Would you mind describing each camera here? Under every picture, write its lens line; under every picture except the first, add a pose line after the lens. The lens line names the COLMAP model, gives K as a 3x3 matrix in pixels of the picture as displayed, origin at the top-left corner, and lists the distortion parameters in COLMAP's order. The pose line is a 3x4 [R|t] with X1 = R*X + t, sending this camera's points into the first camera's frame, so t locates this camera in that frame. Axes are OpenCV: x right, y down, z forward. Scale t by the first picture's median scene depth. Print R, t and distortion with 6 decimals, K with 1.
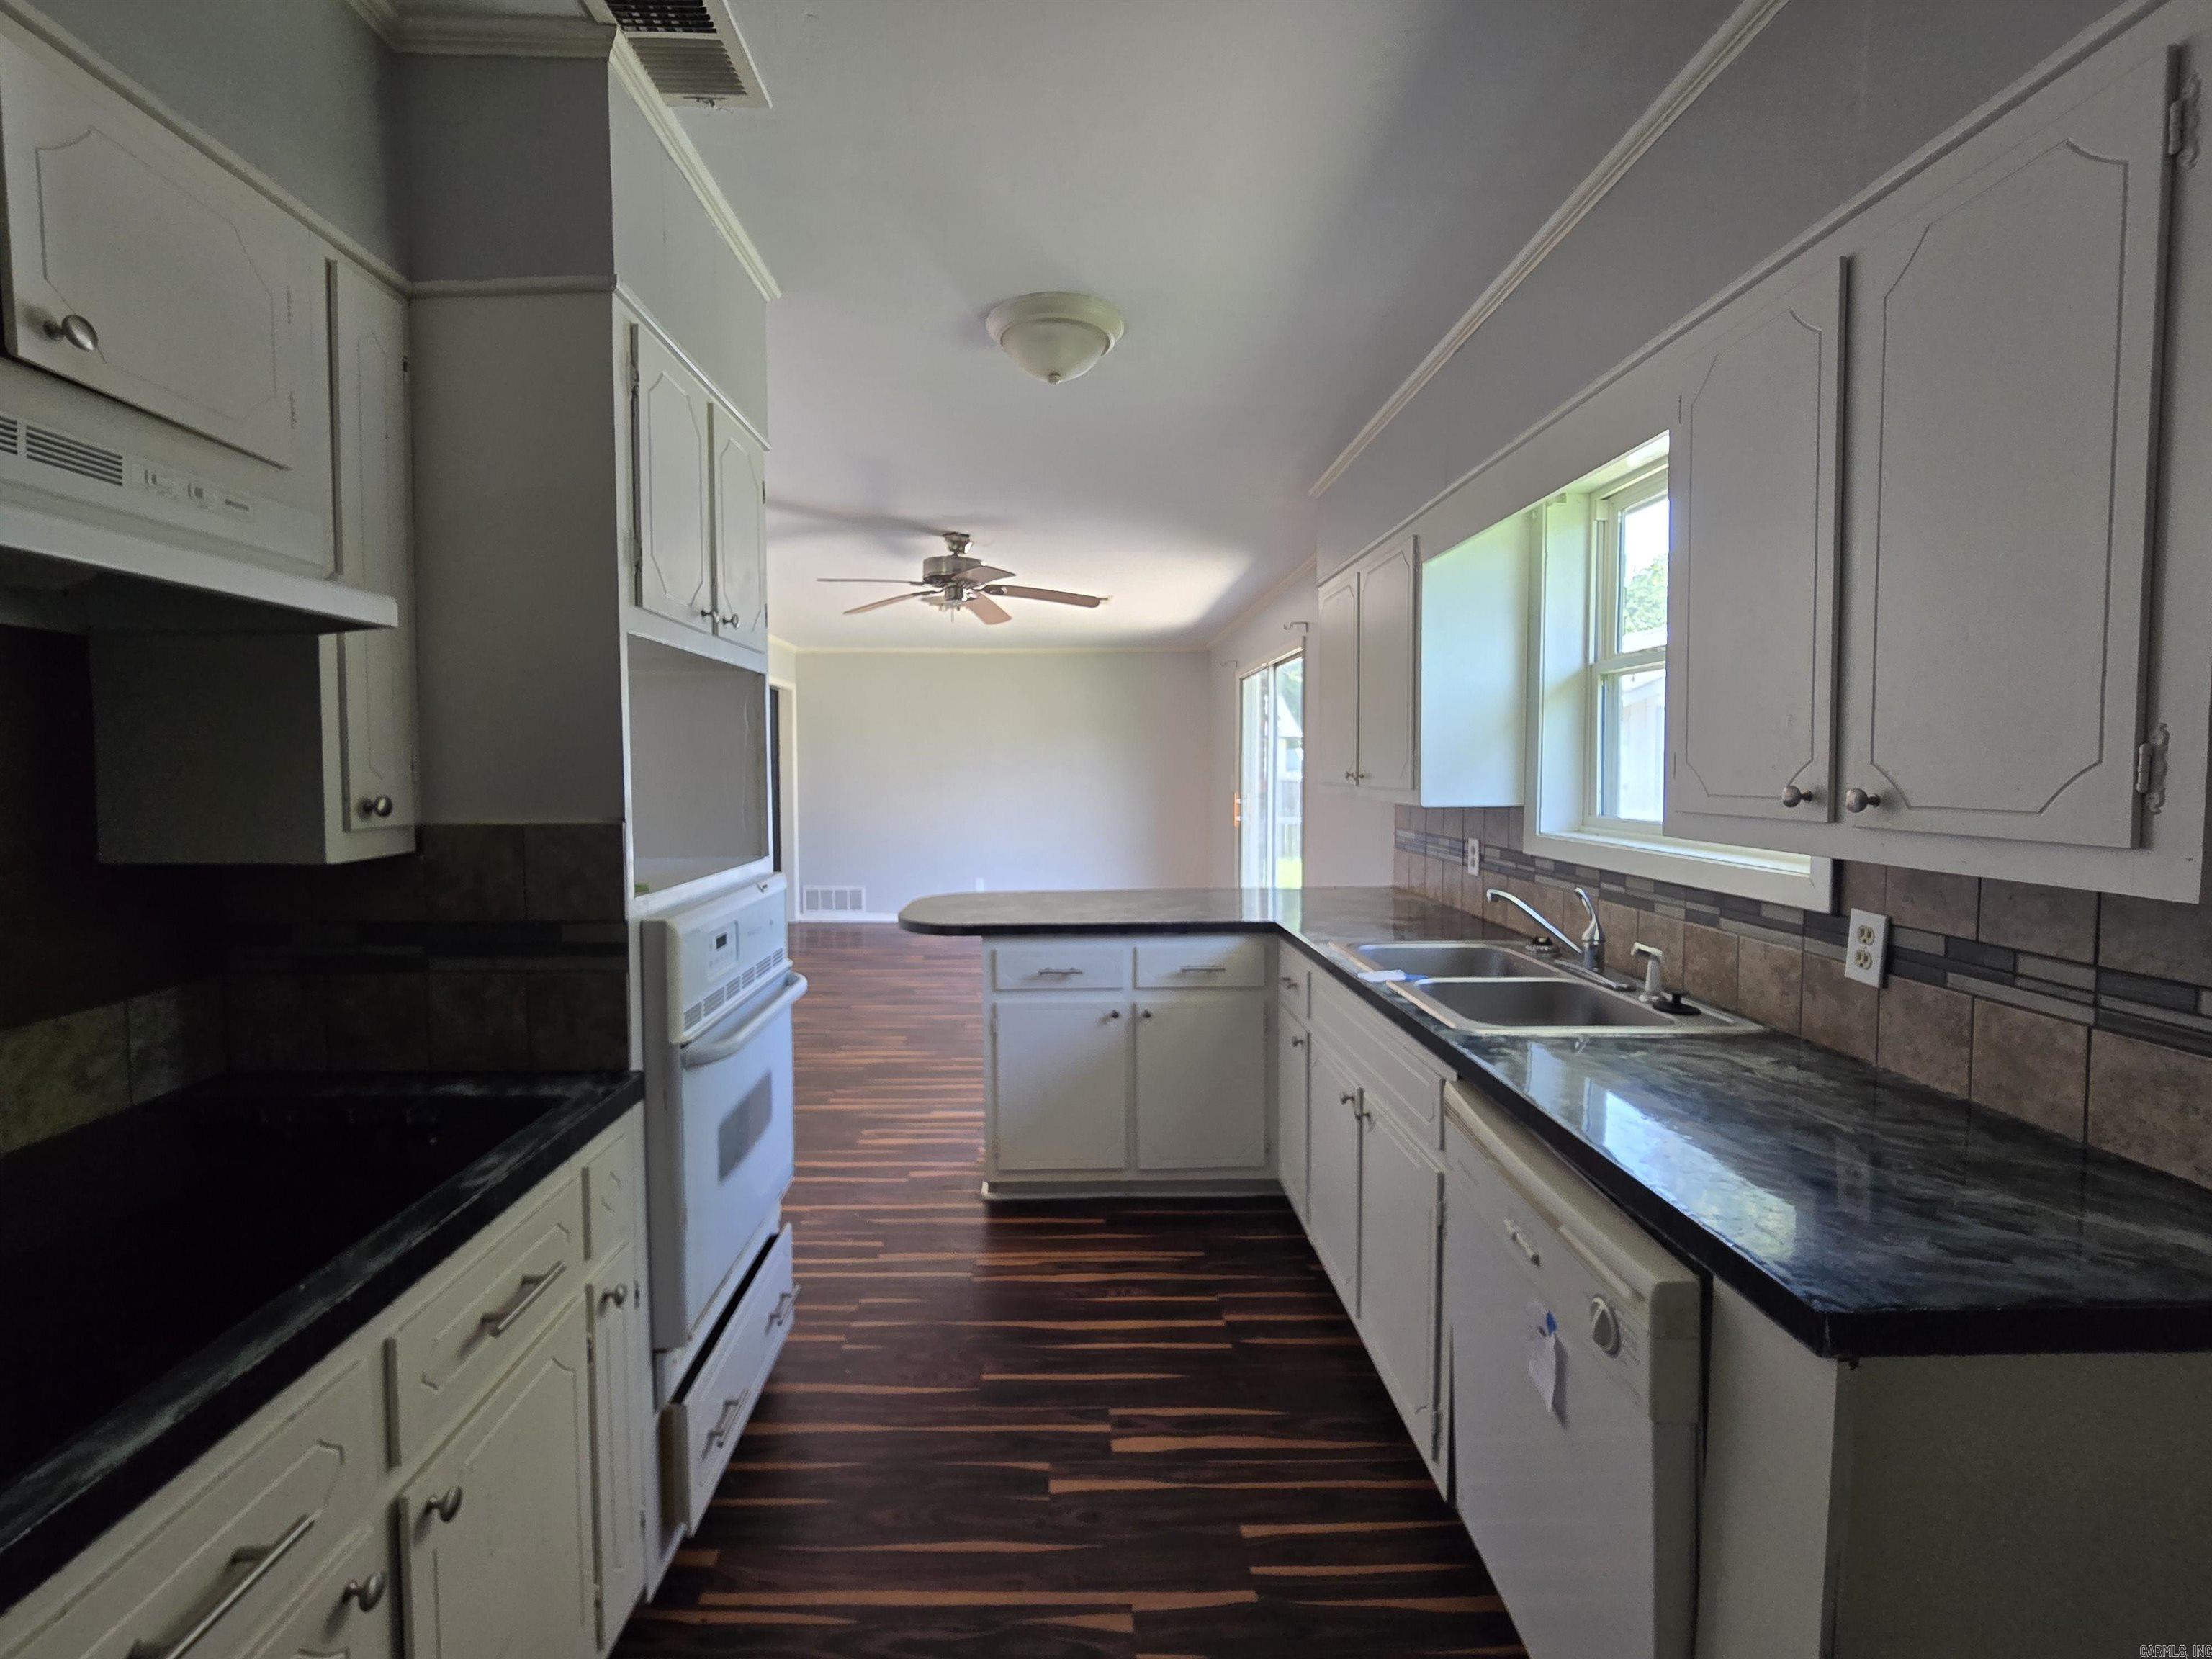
lens RADIAL K [[907.8, 0, 1076.5], [0, 907.8, 806.4], [0, 0, 1]] dist [0.003560, -0.002719]
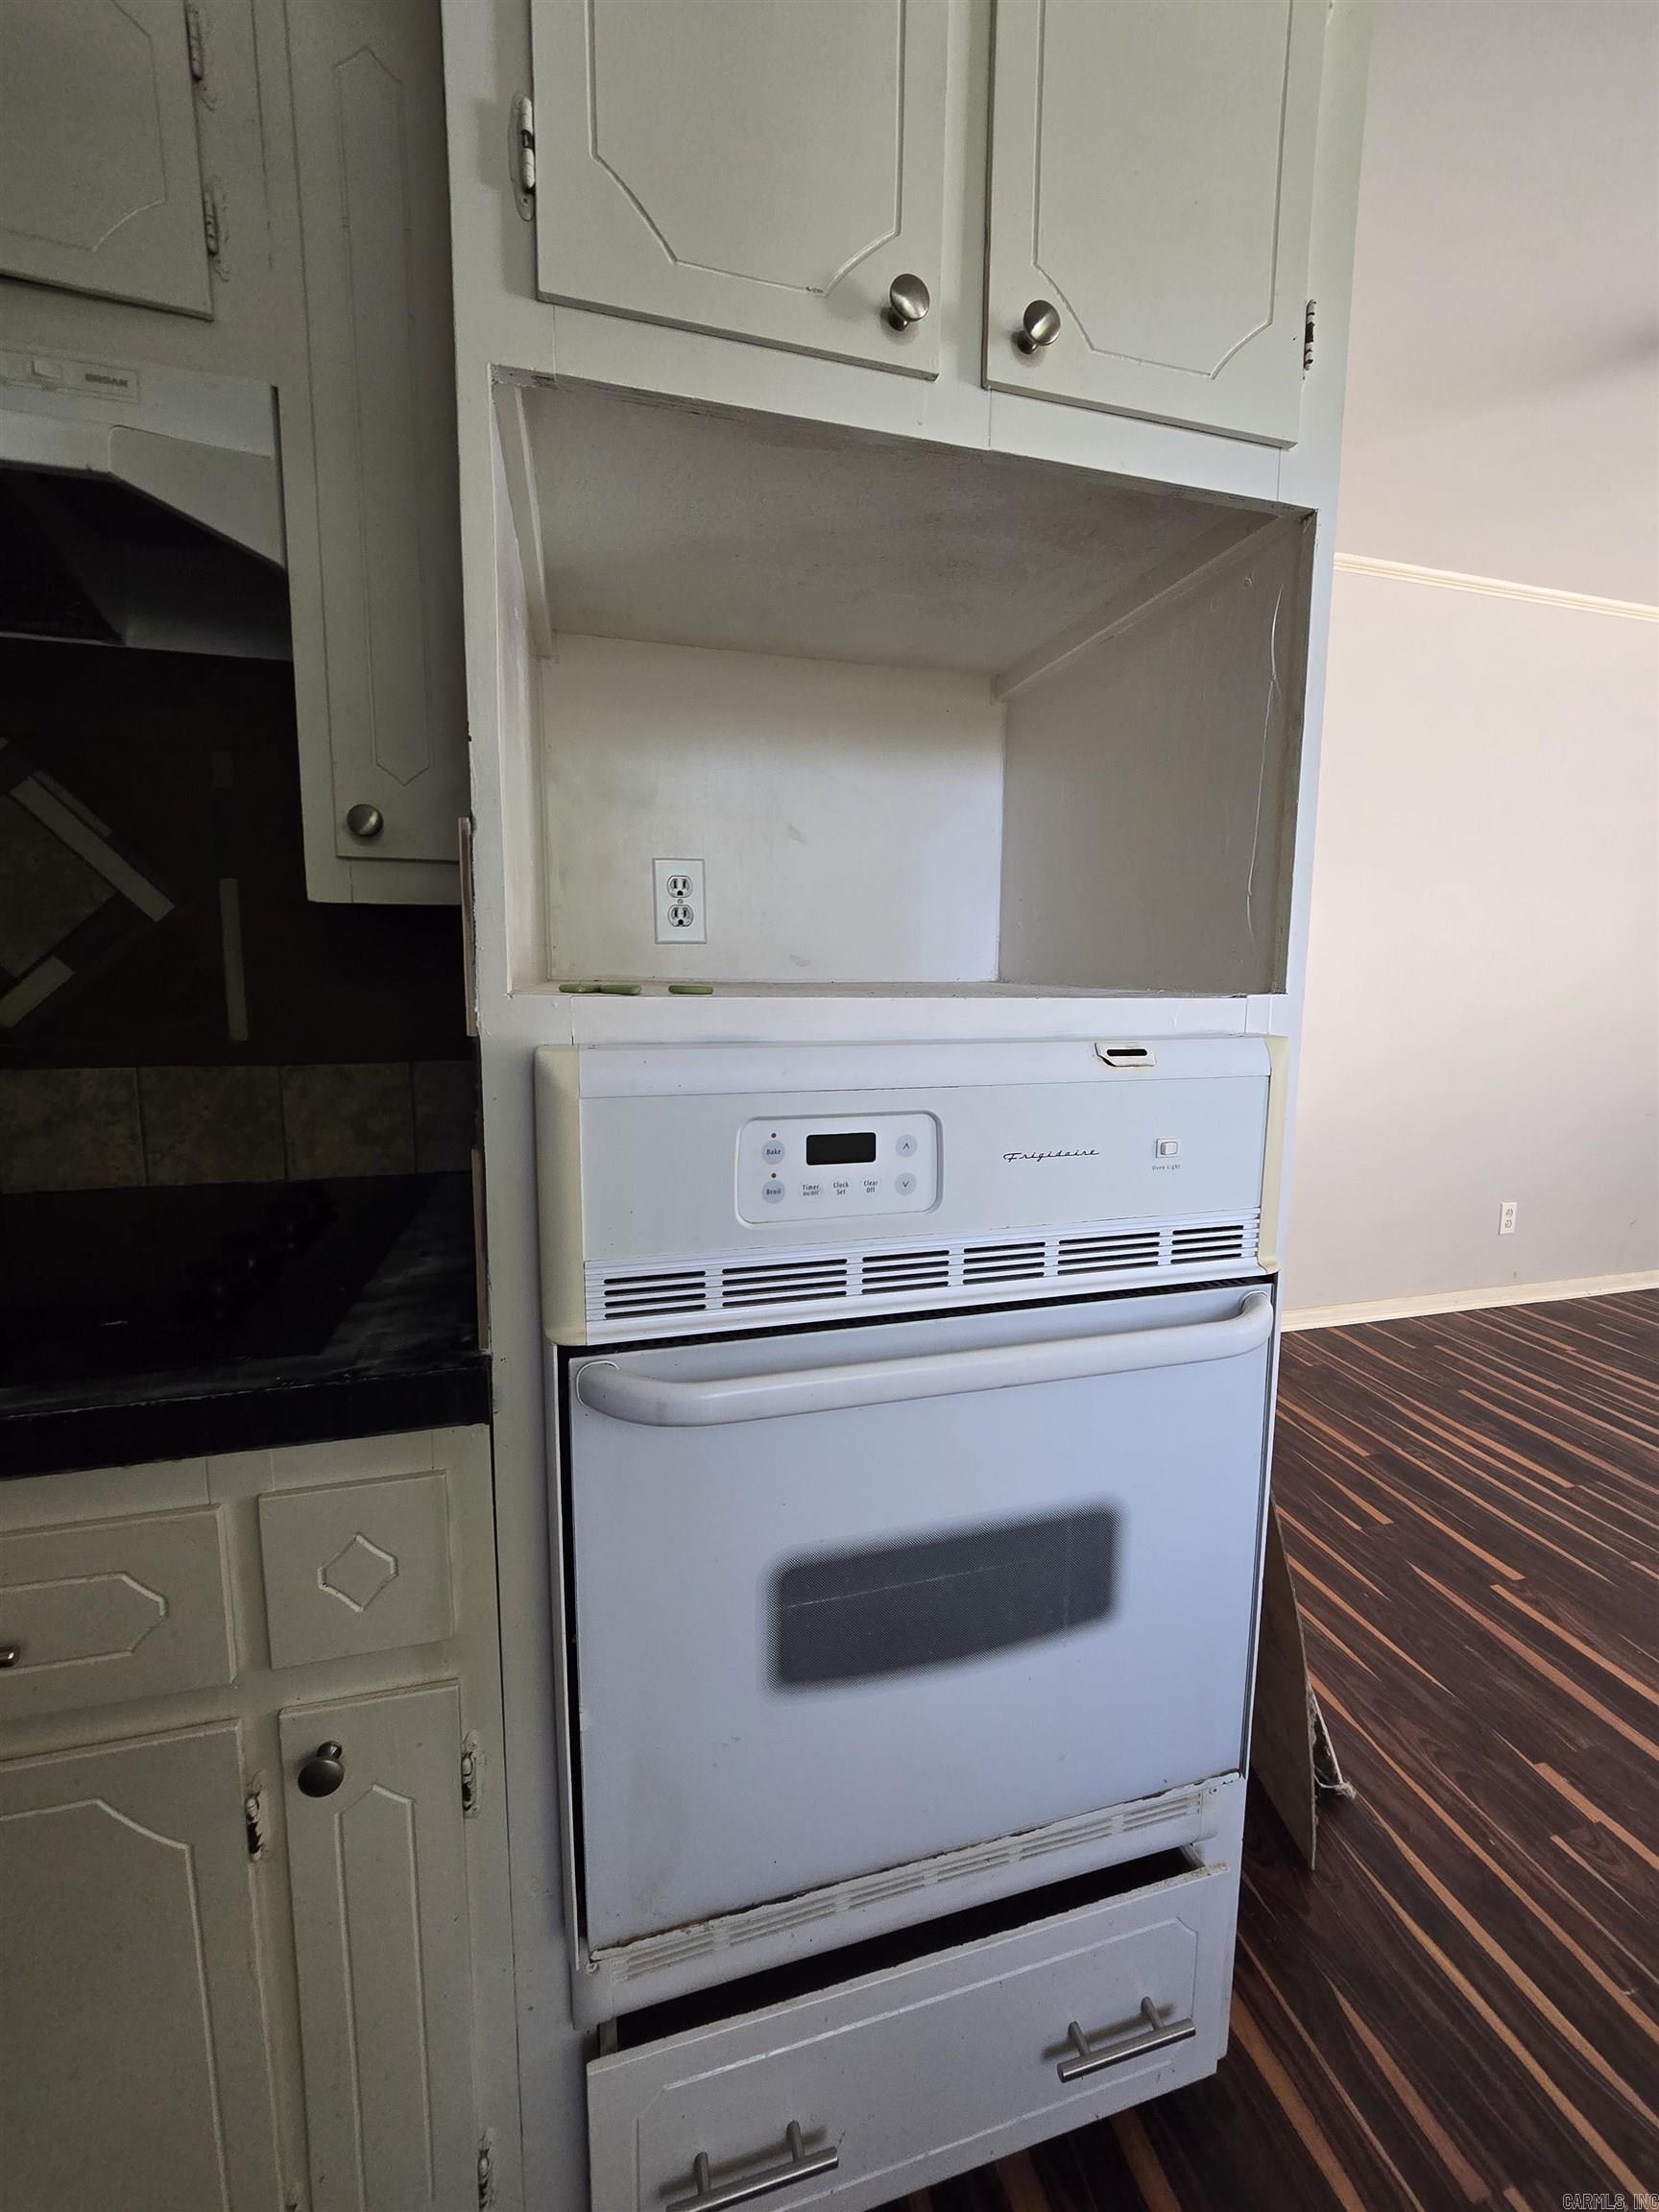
lens RADIAL K [[907.8, 0, 842.8], [0, 907.8, 1072.4], [0, 0, 1]] dist [0.003560, -0.002719]
pose [[0.256408, 0.126456, -0.958261, -0.006005], [-0.048468, 0.991840, 0.117919, 0.089876], [0.965353, 0.016210, 0.260445, 1.203090]]
